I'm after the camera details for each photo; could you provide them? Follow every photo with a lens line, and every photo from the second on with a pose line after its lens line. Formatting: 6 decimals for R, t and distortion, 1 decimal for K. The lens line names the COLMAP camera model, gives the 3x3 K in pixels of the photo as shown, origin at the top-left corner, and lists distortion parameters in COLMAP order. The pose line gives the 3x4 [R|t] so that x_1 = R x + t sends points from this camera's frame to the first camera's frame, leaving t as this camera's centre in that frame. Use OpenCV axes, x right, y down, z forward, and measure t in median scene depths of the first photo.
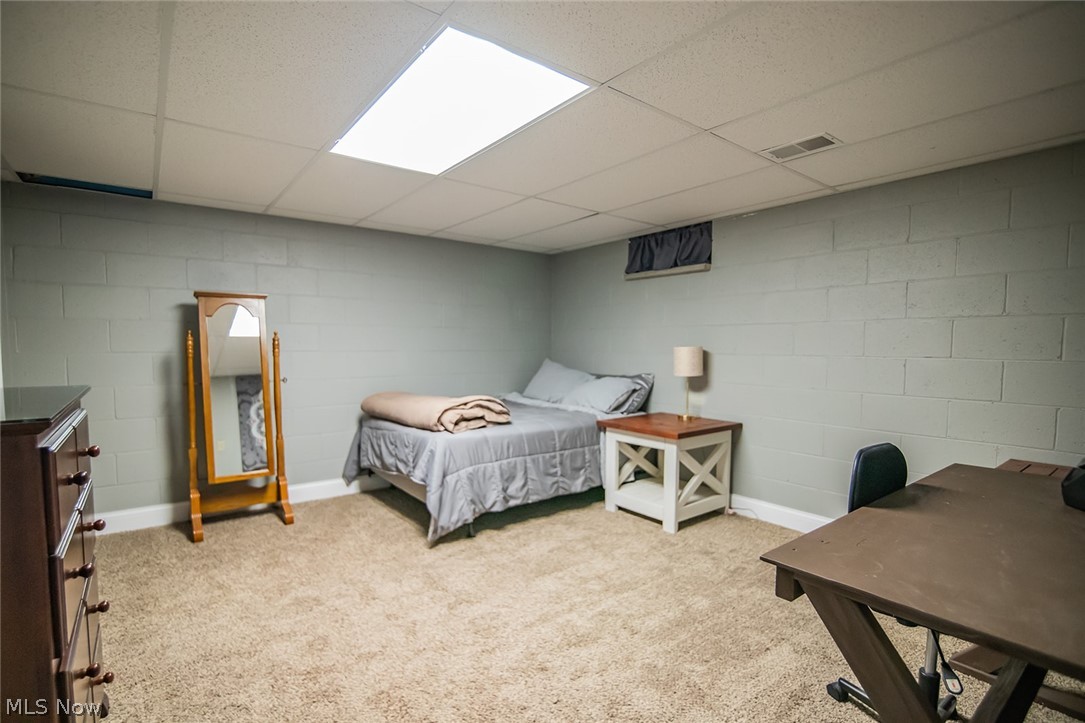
lens RADIAL K [[515.7, 0, 529.5], [0, 515.7, 378.1], [0, 0, 1]] dist [-0.017610, 0.000467]
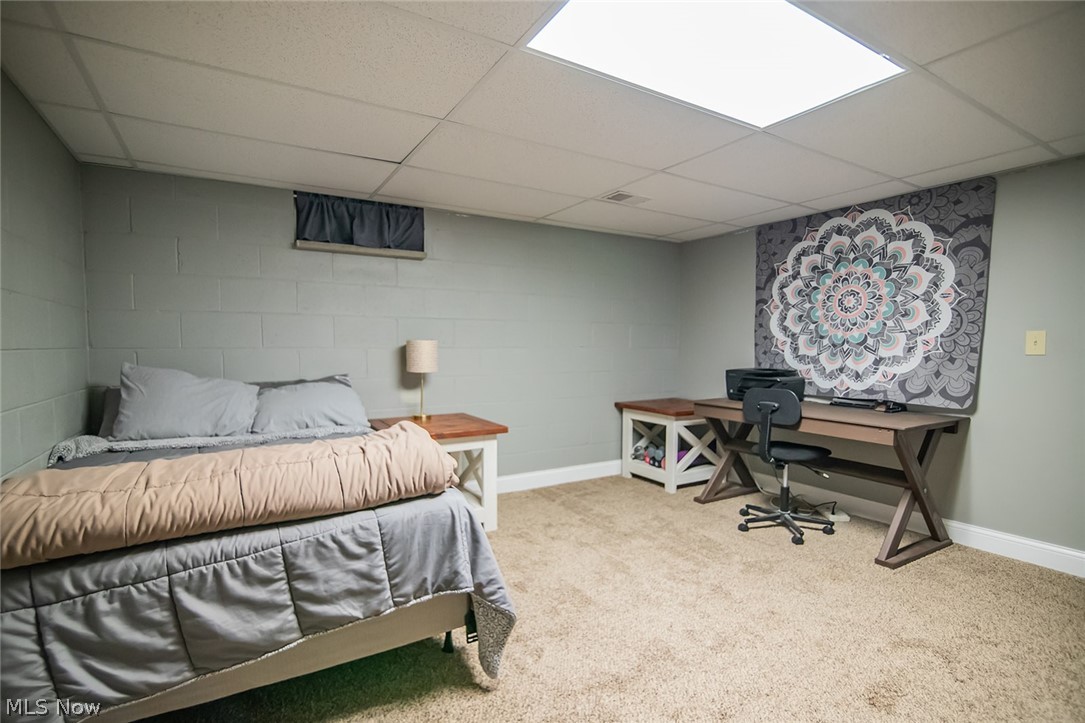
lens RADIAL K [[515.7, 0, 529.5], [0, 515.7, 378.1], [0, 0, 1]] dist [-0.017610, 0.000467]
pose [[0.113309, -0.066568, 0.991327, -0.620598], [0.064212, 0.996158, 0.059553, -0.037559], [-0.991483, 0.056907, 0.117148, 0.744522]]
